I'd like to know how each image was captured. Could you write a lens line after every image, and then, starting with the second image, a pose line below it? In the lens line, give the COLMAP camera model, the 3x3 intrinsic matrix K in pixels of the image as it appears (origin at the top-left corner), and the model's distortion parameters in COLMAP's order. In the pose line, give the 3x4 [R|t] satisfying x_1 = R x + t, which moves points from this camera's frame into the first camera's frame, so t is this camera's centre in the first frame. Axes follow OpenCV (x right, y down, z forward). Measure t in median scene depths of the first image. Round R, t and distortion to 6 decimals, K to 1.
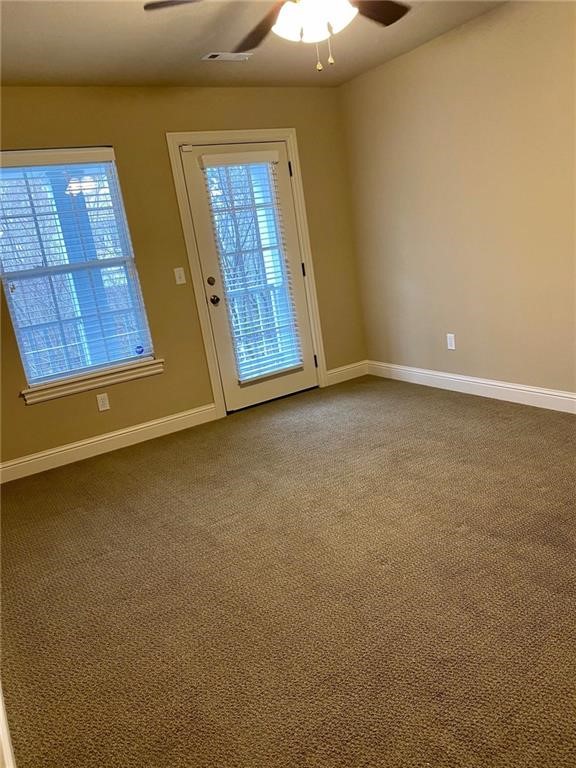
lens RADIAL K [[584.2, 0, 288.0], [0, 584.2, 384.0], [0, 0, 1]] dist [0.025374, -0.006865]
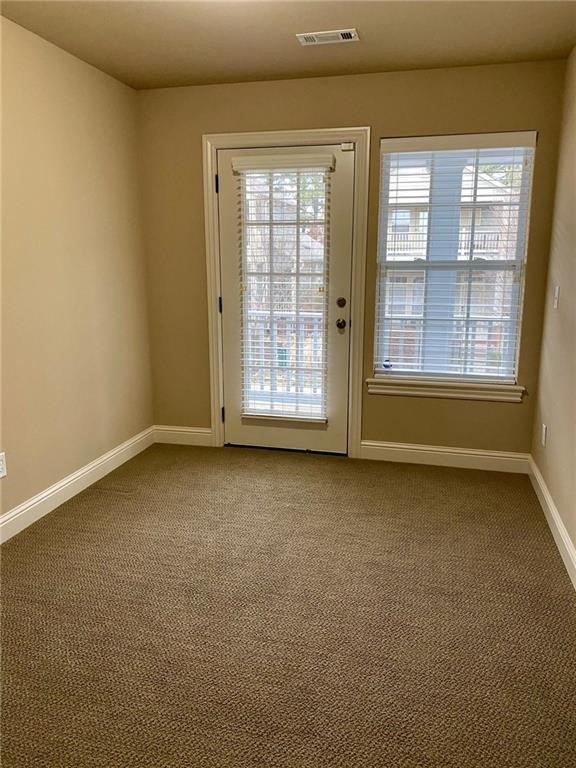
lens RADIAL K [[596.2, 0, 248.0], [0, 596.2, 386.2], [0, 0, 1]] dist [0.034868, -0.001066]
pose [[0.690759, 0.284204, -0.664891, 0.519304], [-0.270648, 0.954300, 0.126732, -0.165979], [0.670524, 0.092410, 0.736110, 0.340881]]
